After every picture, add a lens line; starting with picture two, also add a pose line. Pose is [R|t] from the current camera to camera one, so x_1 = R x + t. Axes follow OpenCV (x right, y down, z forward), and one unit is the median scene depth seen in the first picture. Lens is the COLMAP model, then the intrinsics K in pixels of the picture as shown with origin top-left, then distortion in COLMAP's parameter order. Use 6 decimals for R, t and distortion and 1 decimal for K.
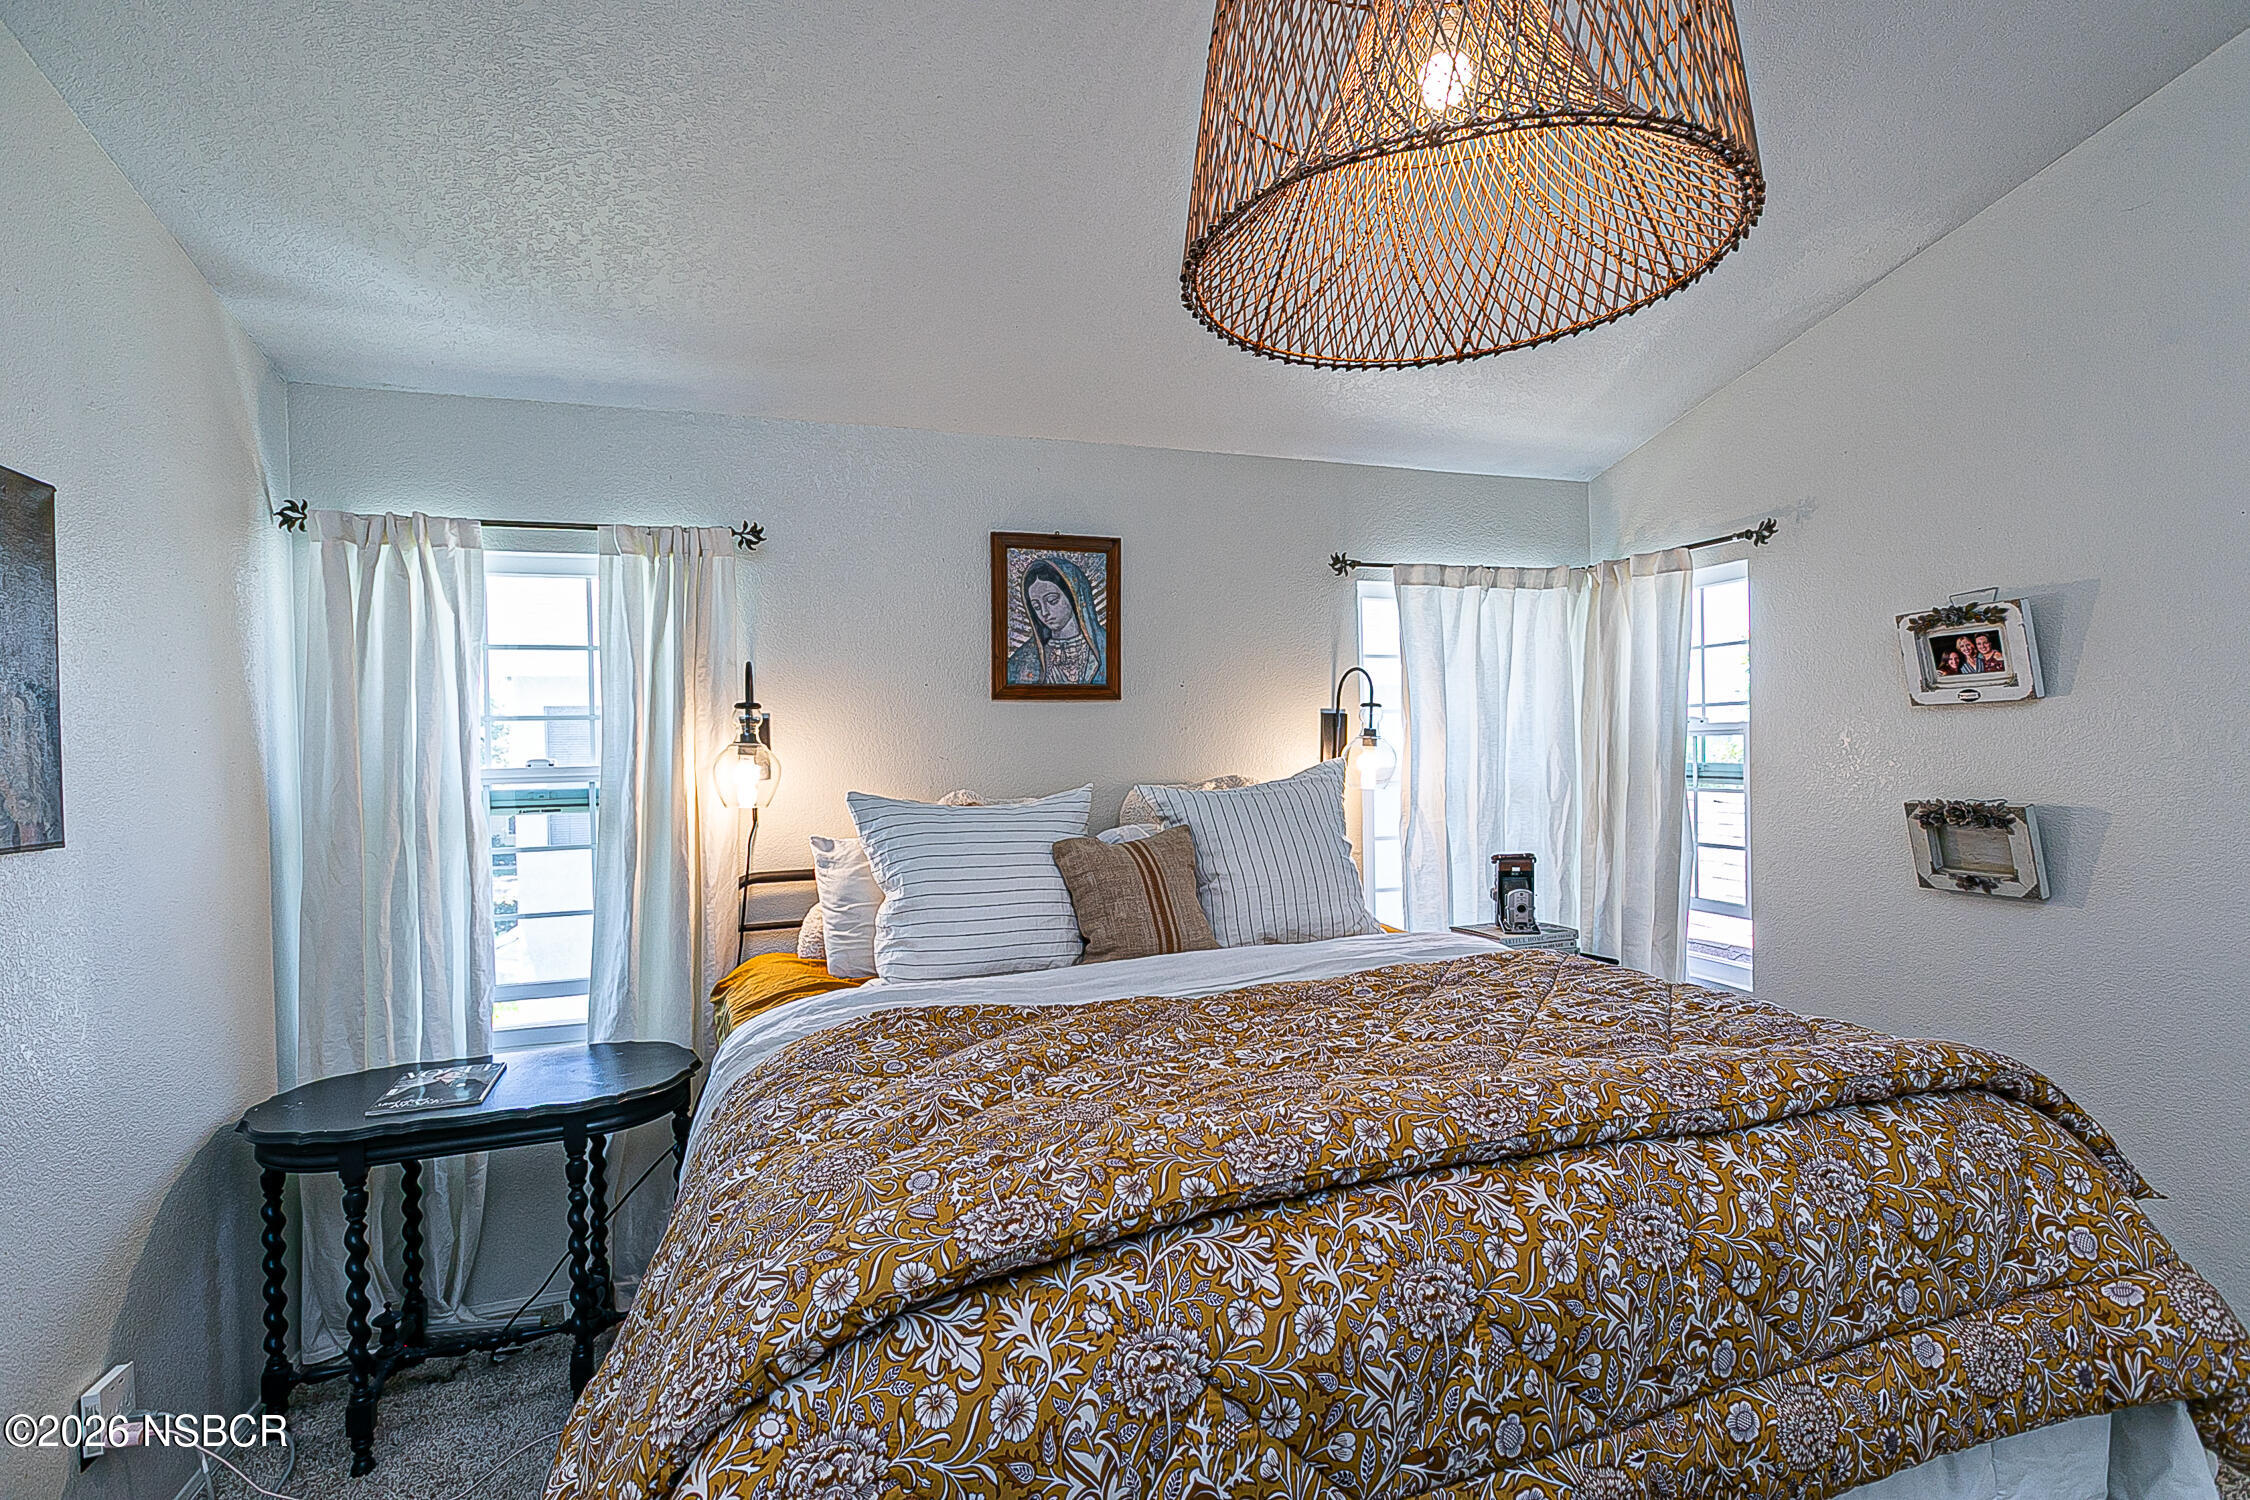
lens RADIAL K [[1043.3, 0, 1109.0], [0, 1043.3, 743.7], [0, 0, 1]] dist [-0.003961, -0.001620]
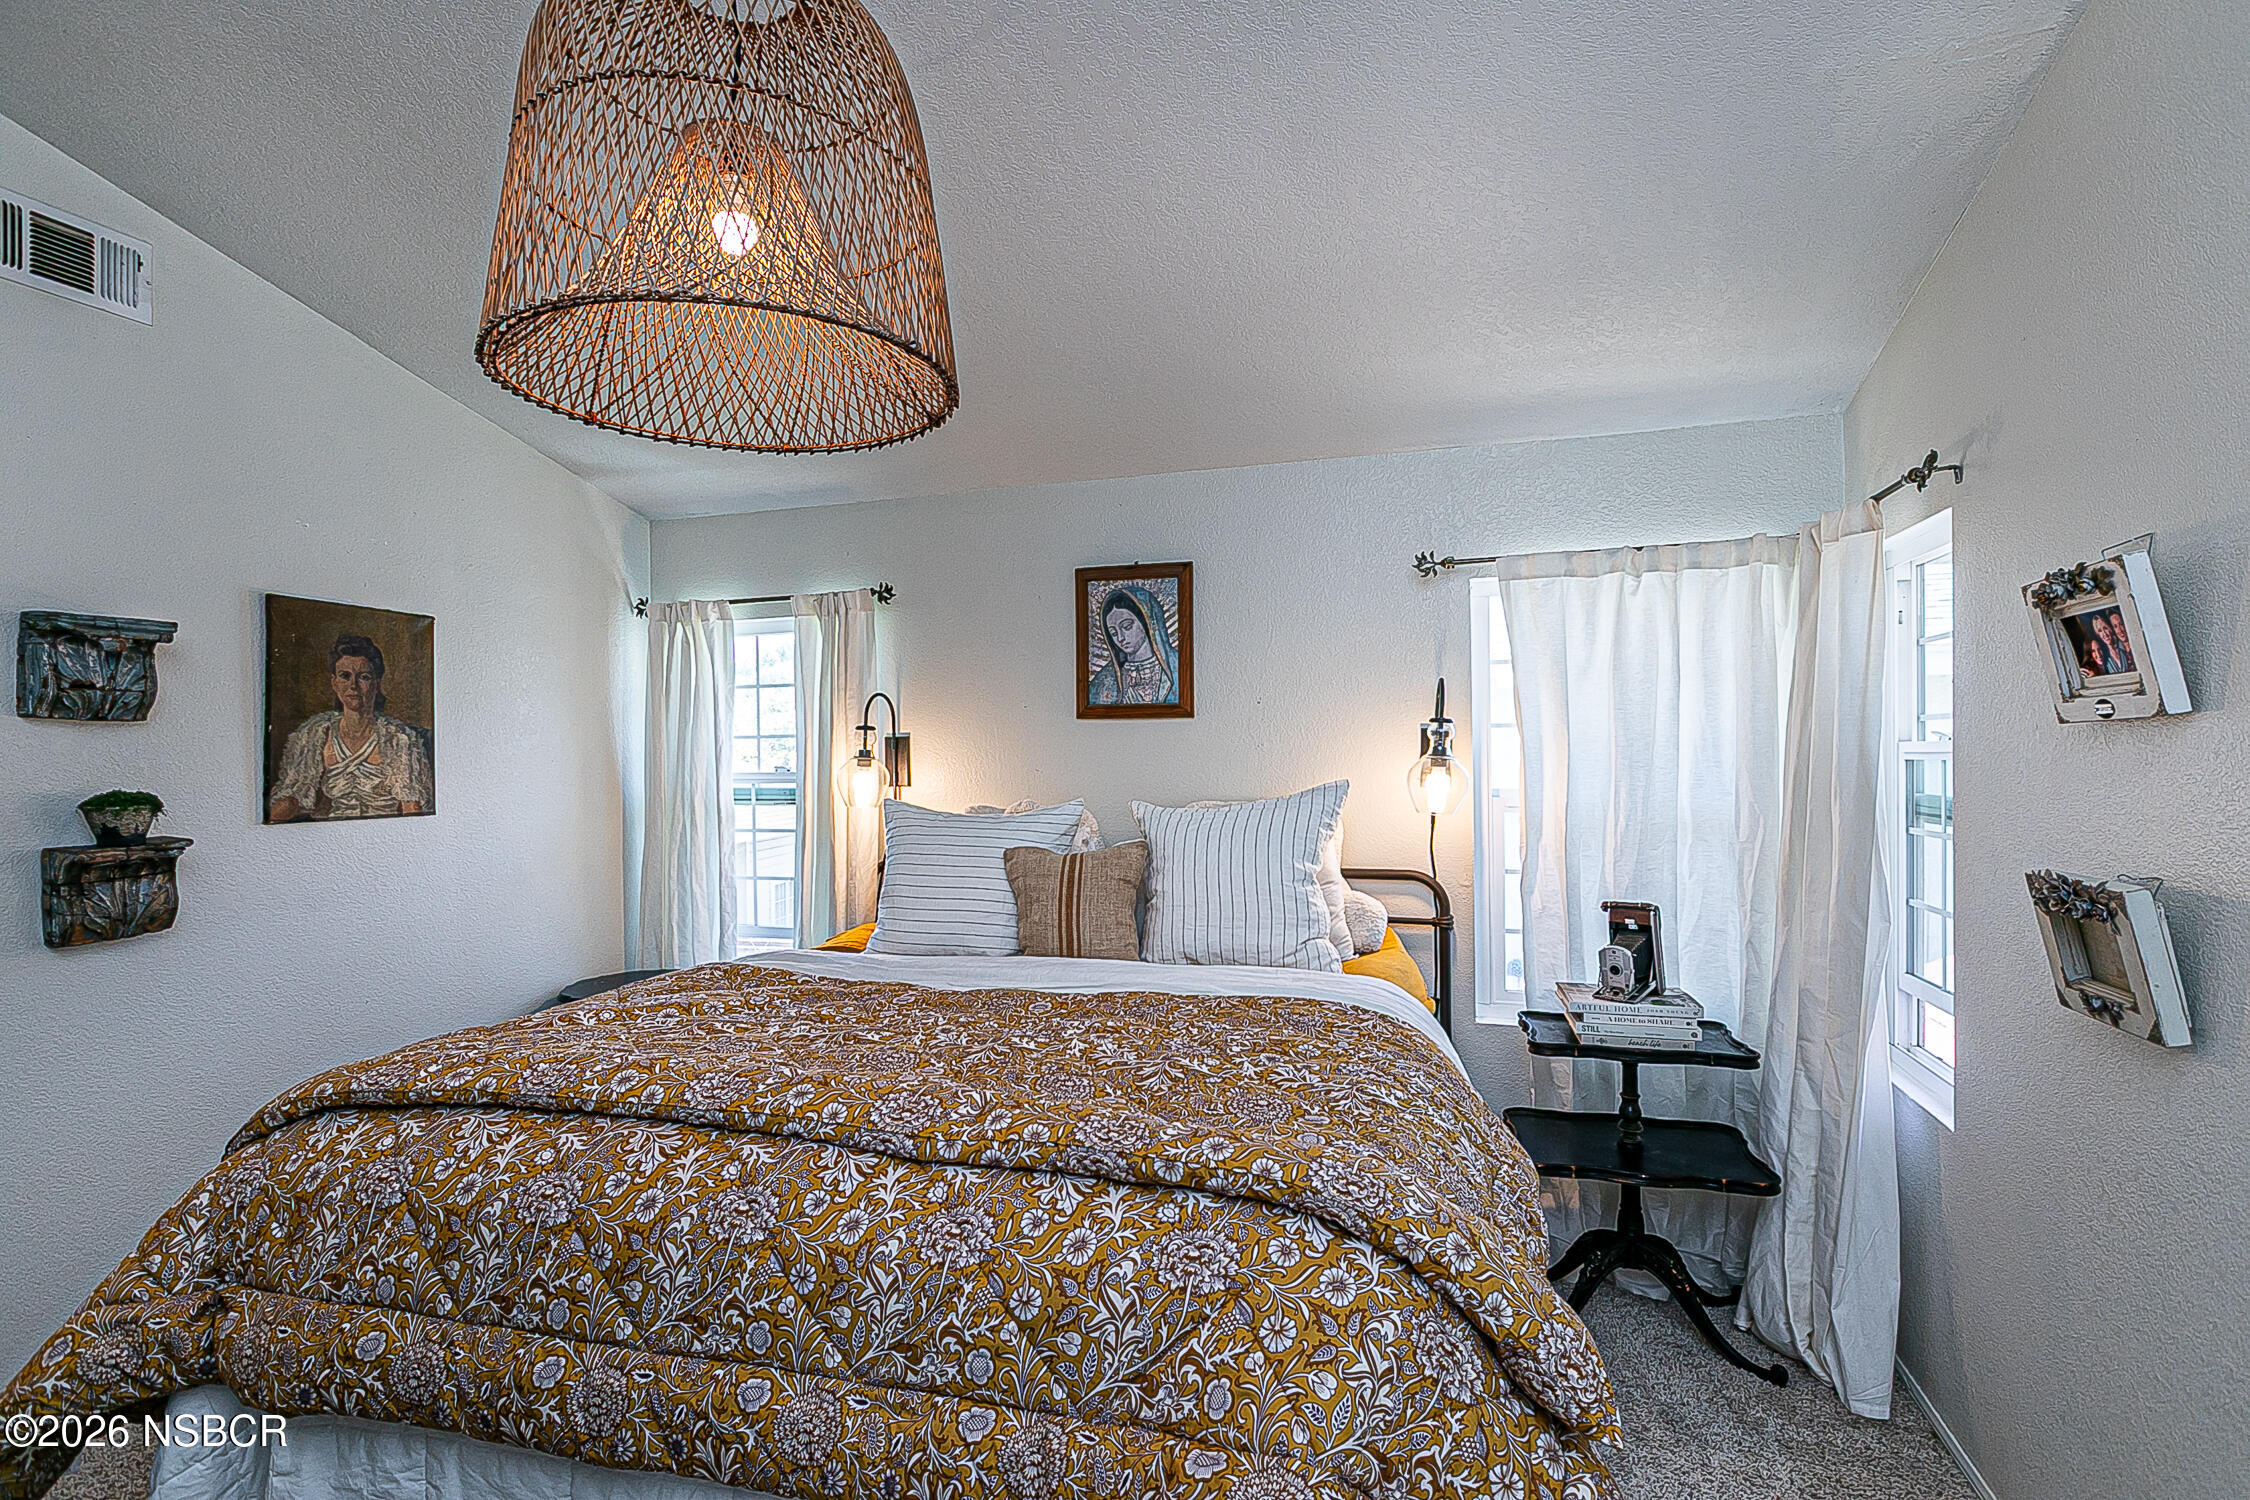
lens RADIAL K [[1043.3, 0, 1108.9], [0, 1043.3, 749.8], [0, 0, 1]] dist [-0.003961, -0.001620]
pose [[0.814330, 0.008848, -0.580334, 0.671664], [-0.004737, 0.999952, 0.008600, -0.023122], [0.580382, -0.004254, 0.814333, 0.133590]]
